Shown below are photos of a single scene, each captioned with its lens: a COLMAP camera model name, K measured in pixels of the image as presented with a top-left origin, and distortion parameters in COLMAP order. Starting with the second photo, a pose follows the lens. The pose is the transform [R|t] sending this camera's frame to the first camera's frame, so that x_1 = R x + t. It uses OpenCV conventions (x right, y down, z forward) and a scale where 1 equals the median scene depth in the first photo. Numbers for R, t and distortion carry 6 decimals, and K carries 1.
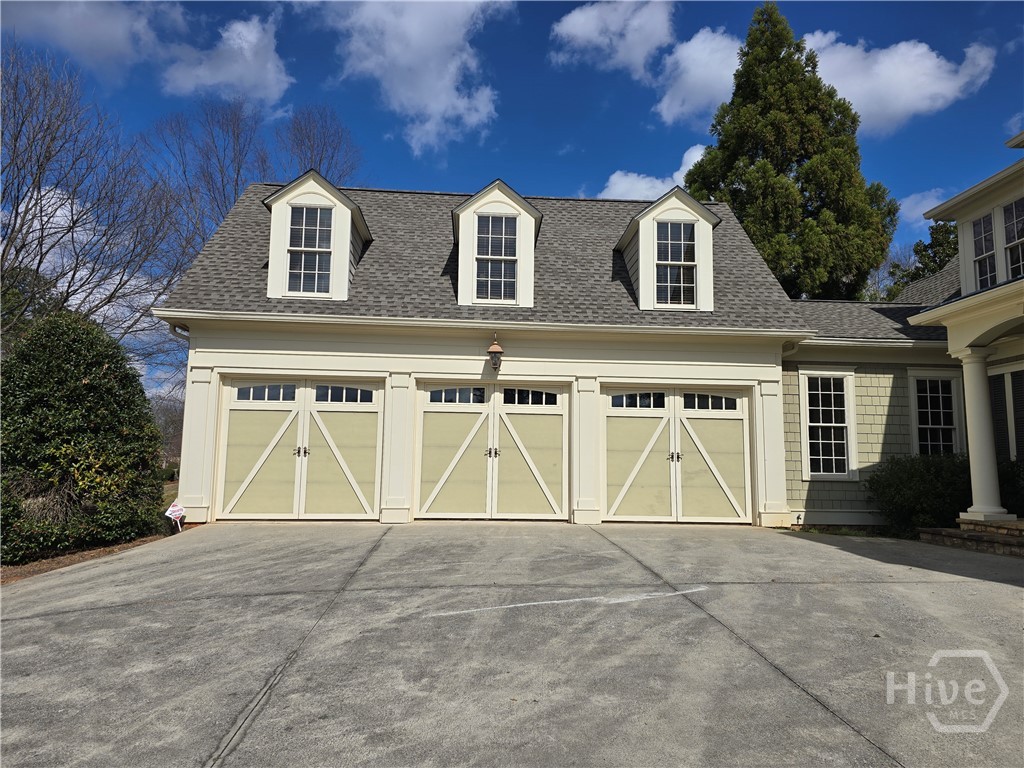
lens RADIAL K [[696.9, 0, 512.0], [0, 696.9, 384.0], [0, 0, 1]] dist [0.034910, -0.000574]
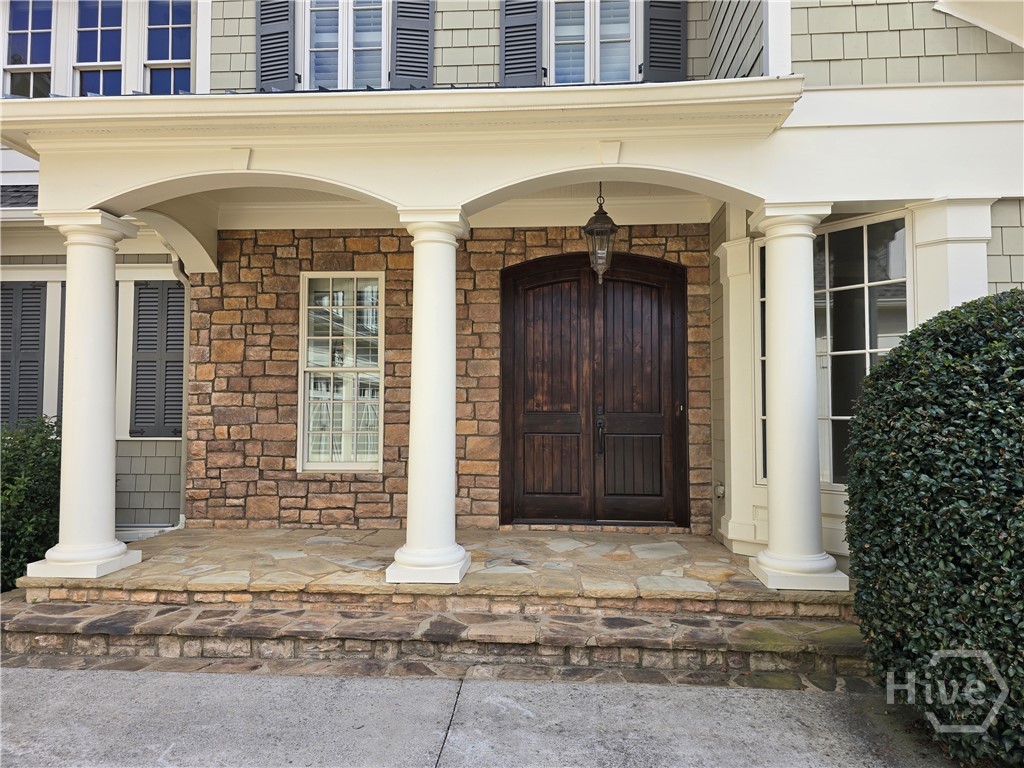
lens RADIAL K [[696.9, 0, 512.0], [0, 696.9, 384.0], [0, 0, 1]] dist [0.034910, -0.000574]
pose [[0.147674, 0.042847, 0.988108, 0.226353], [-0.128827, 0.991383, -0.023735, 0.038733], [-0.980610, -0.123789, 0.151922, 0.645259]]
